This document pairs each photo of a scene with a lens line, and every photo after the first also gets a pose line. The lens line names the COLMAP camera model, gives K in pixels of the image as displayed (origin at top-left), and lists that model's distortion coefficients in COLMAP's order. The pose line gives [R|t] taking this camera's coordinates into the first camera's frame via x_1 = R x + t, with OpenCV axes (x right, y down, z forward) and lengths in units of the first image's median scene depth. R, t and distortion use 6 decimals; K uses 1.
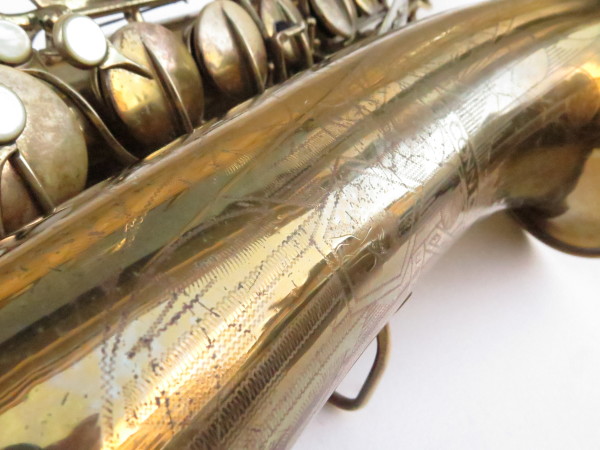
lens RADIAL K [[493.1, 0, 294.9], [0, 493.1, 226.6], [0, 0, 1]] dist [0.002890, -0.026127]
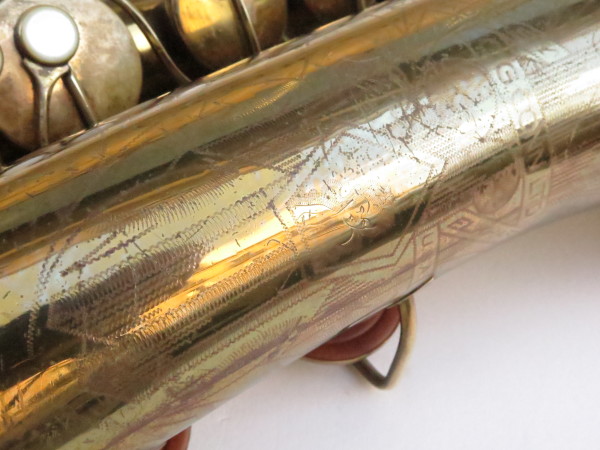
lens RADIAL K [[637.5, 0, 304.9], [0, 637.5, 221.5], [0, 0, 1]] dist [-0.020625, 0.000000]
pose [[0.937798, 0.184192, -0.294293, 0.400479], [-0.147768, 0.978813, 0.141739, -0.109028], [0.314165, -0.089436, 0.945146, -0.185730]]
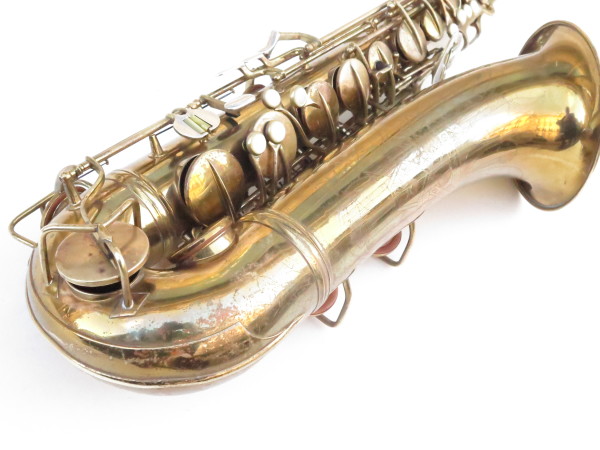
lens RADIAL K [[637.5, 0, 299.4], [0, 637.5, 230.1], [0, 0, 1]] dist [-0.020625, 0.000000]
pose [[0.992708, 0.092669, -0.077091, -0.154043], [-0.083879, 0.990346, 0.110356, -0.085412], [0.086573, -0.103085, 0.990898, -2.627534]]
